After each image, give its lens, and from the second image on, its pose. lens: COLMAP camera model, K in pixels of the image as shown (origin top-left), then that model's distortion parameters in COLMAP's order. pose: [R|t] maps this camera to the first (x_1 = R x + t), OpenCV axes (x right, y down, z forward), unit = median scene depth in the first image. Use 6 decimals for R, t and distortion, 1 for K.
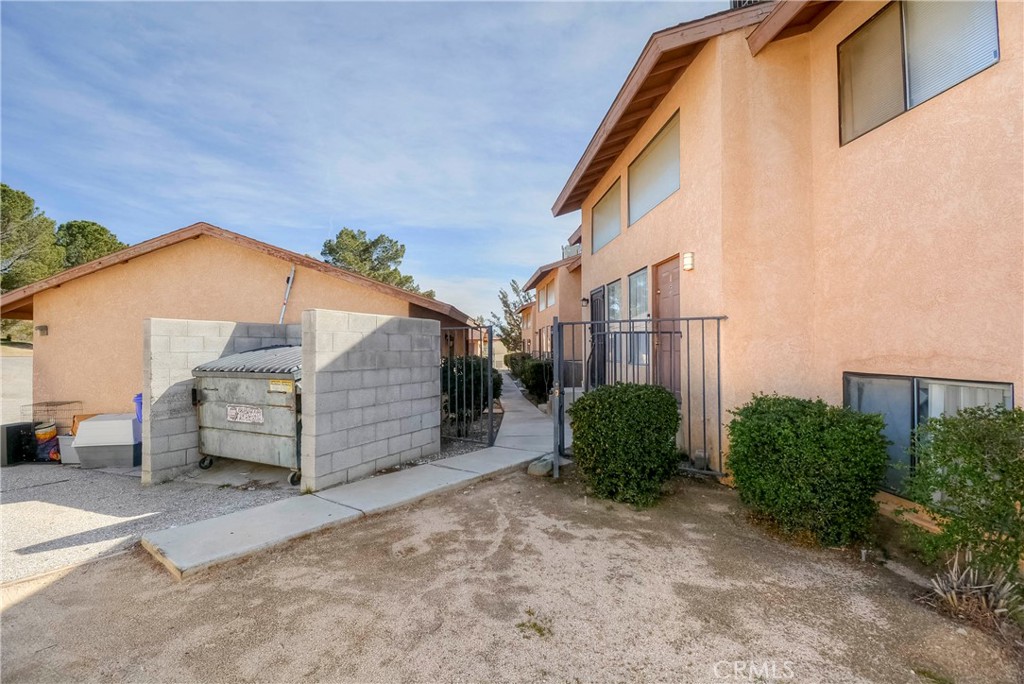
lens RADIAL K [[493.7, 0, 512.4], [0, 493.7, 340.9], [0, 0, 1]] dist [-0.000856, -0.000109]
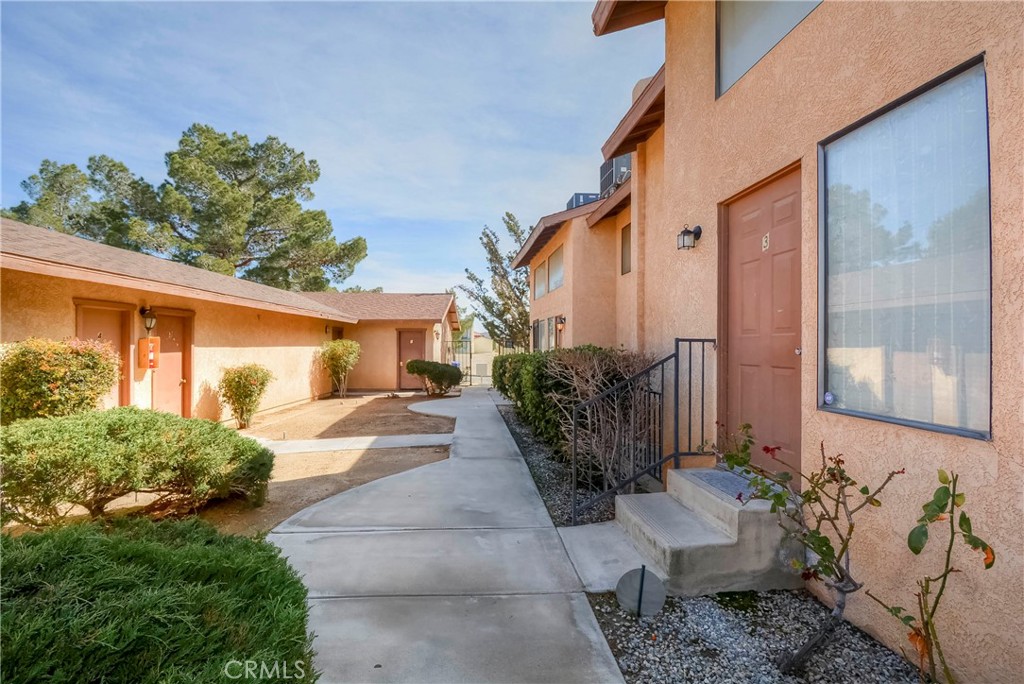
lens RADIAL K [[493.7, 0, 509.6], [0, 493.7, 342.2], [0, 0, 1]] dist [-0.000856, -0.000109]
pose [[0.999679, 0.009040, 0.023648, -0.007945], [-0.009124, 0.999952, 0.003437, 0.010825], [-0.023616, -0.003652, 0.999714, 0.447028]]
